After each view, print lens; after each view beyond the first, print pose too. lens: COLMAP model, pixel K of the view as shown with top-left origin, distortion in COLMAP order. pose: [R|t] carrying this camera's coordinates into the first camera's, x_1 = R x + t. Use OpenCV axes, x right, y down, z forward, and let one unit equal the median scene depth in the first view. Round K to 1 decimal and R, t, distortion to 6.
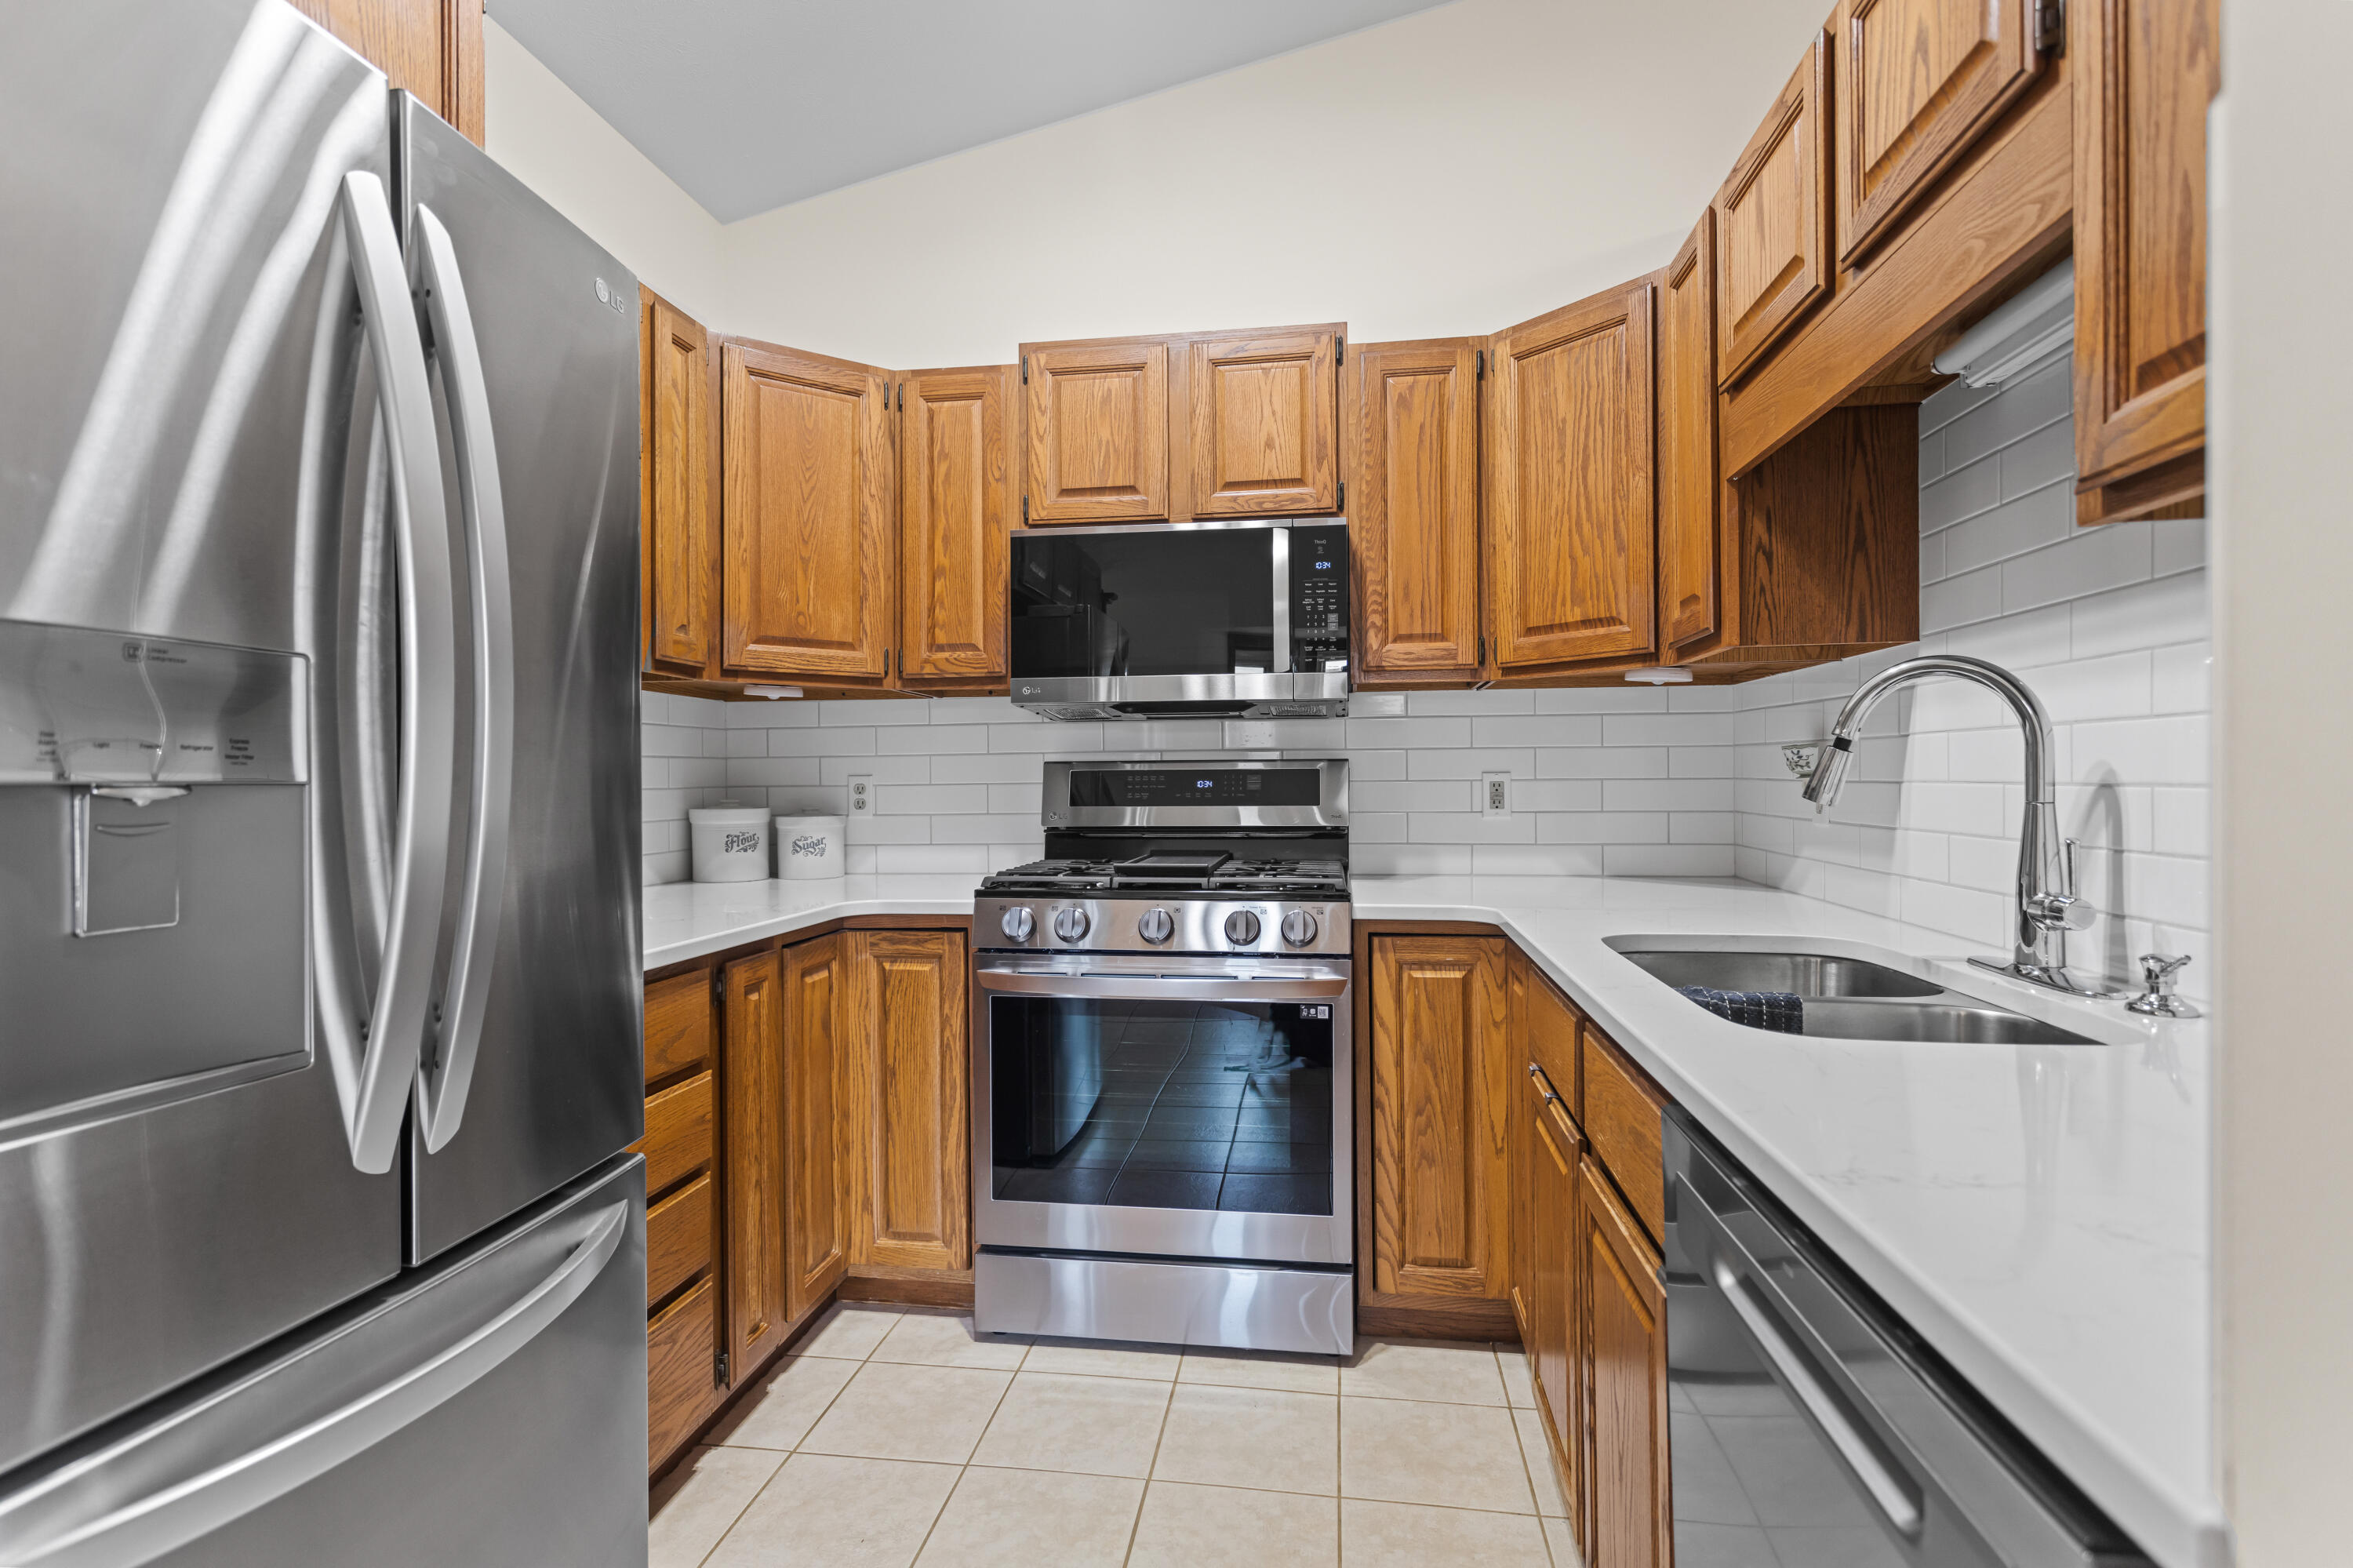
lens RADIAL K [[1133.0, 0, 1161.9], [0, 1133.0, 792.7], [0, 0, 1]] dist [-0.014068, 0.006284]
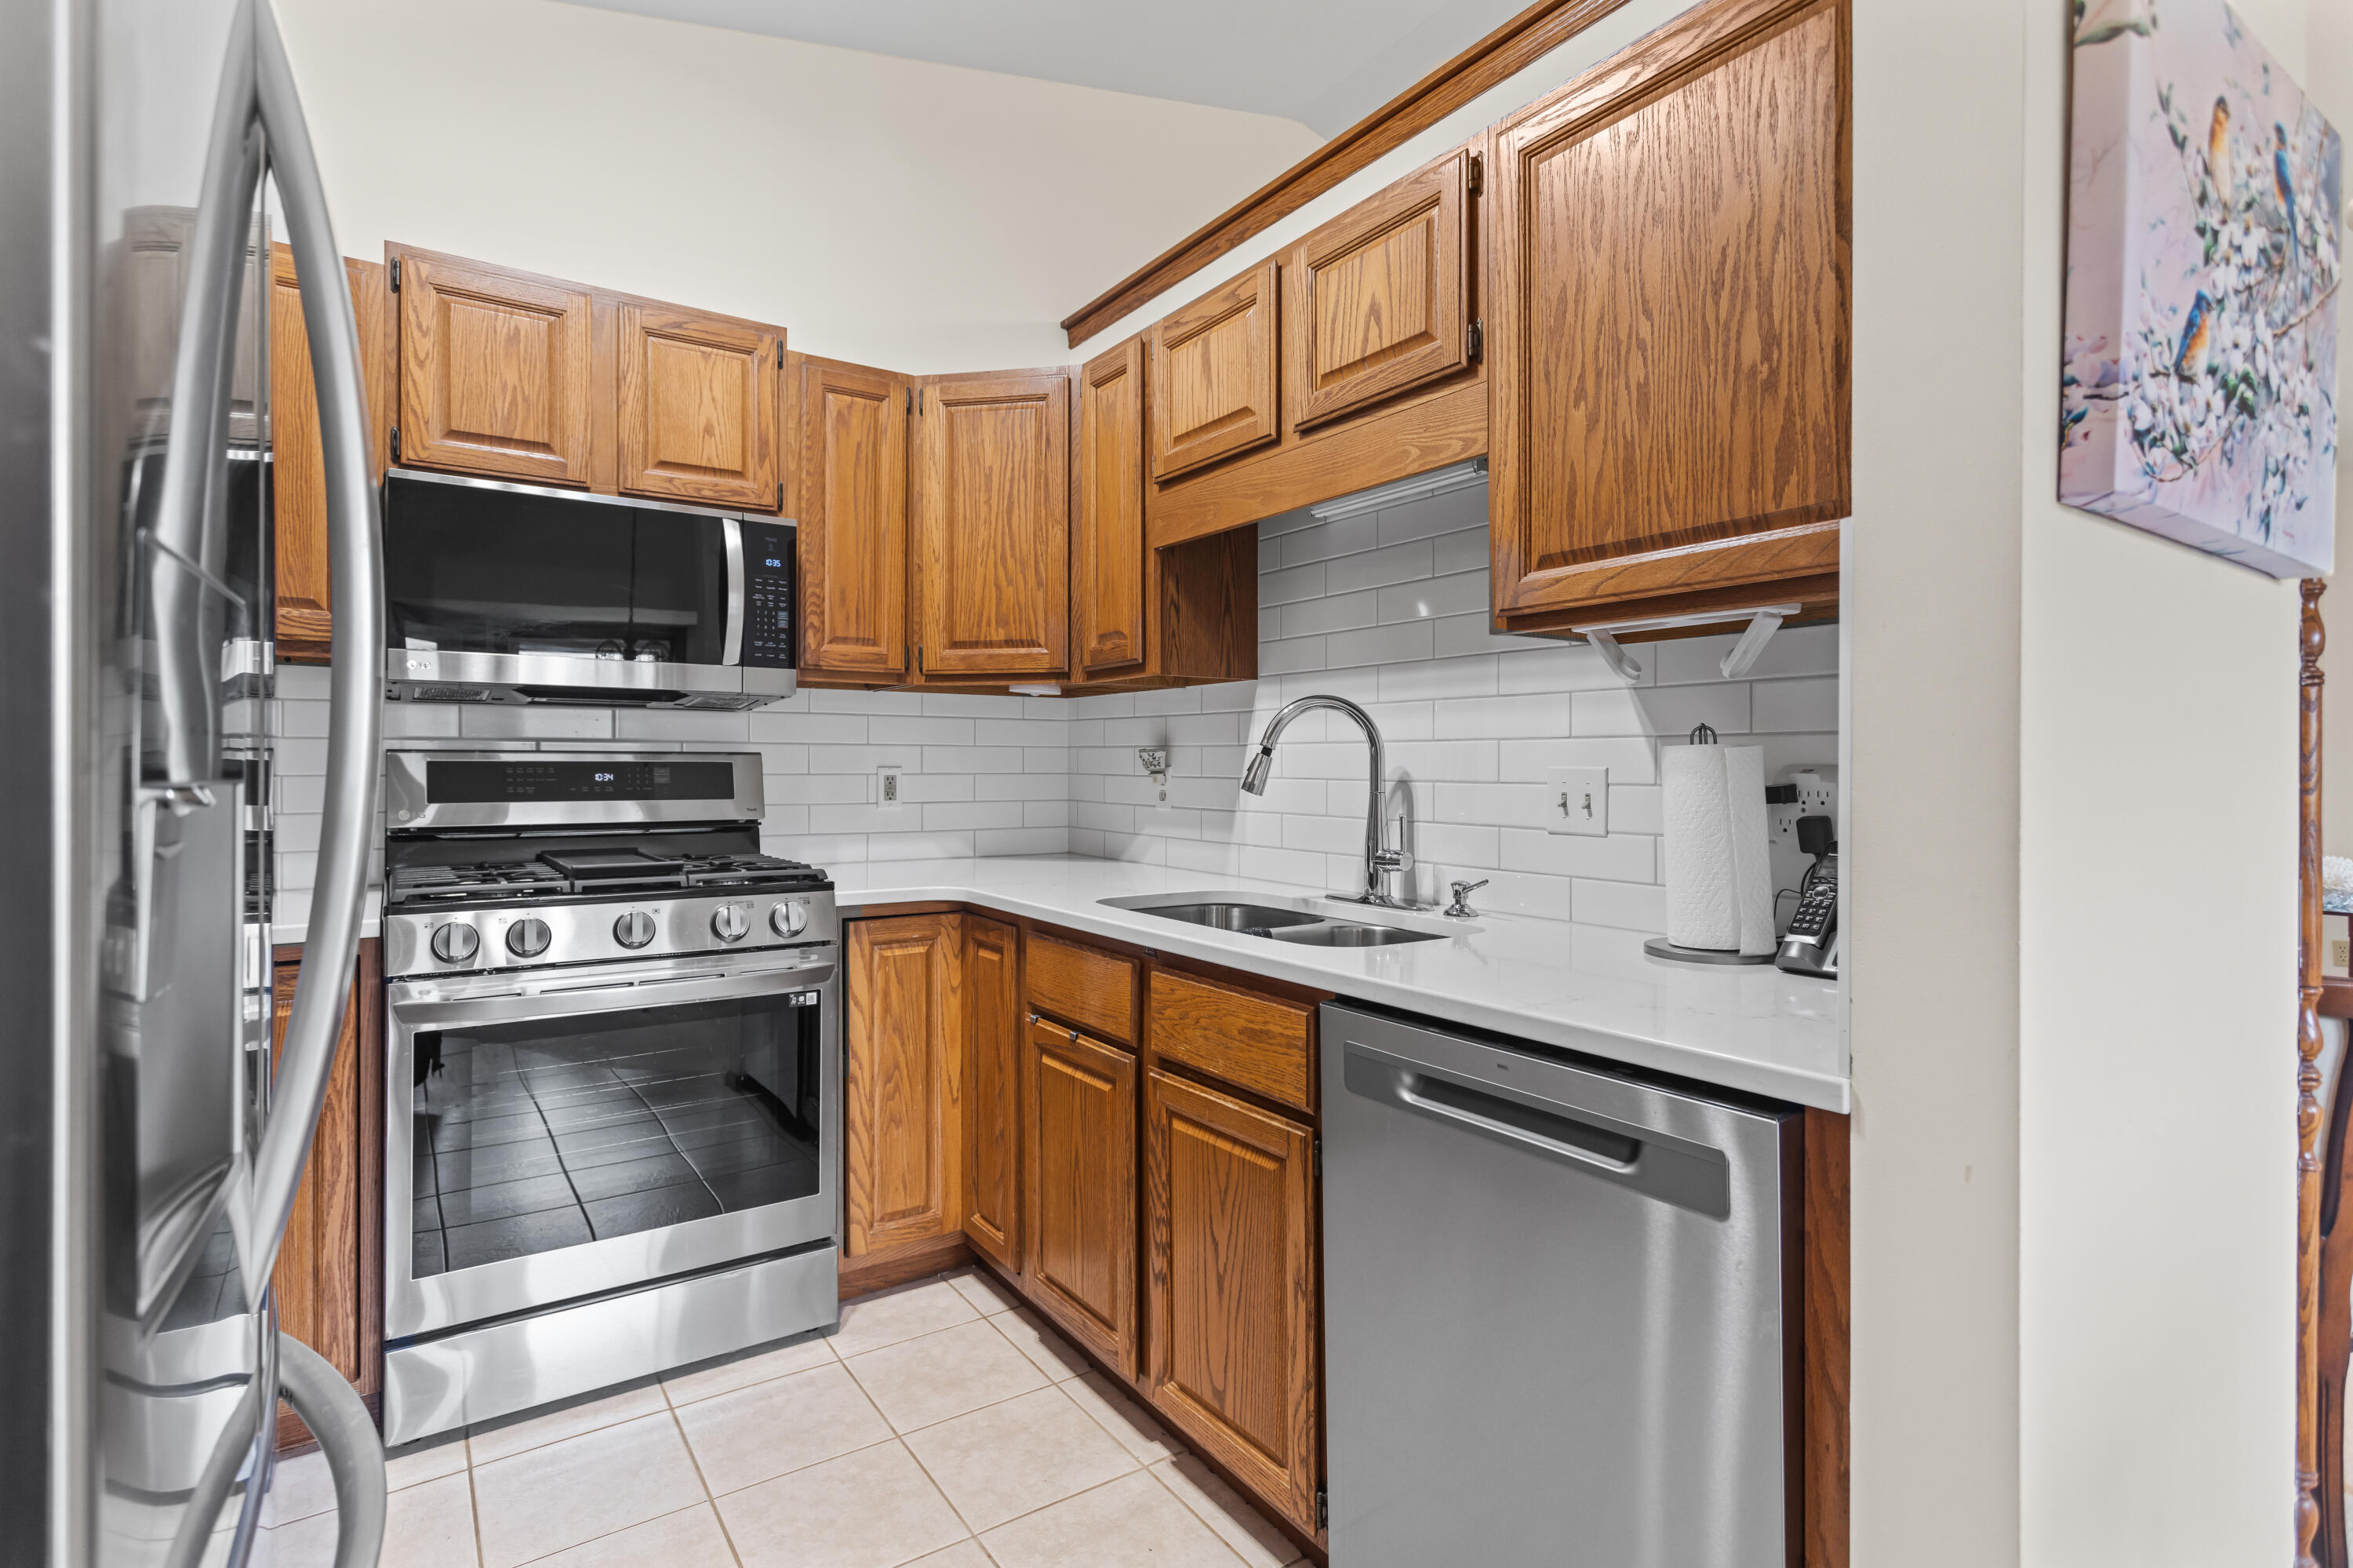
lens RADIAL K [[1133.0, 0, 1140.1], [0, 1133.0, 774.5], [0, 0, 1]] dist [-0.014068, 0.006284]
pose [[0.733748, 0.004317, 0.679408, -0.332395], [0.001168, 0.999970, -0.007614, -0.002650], [-0.679421, 0.006381, 0.733721, 0.034402]]
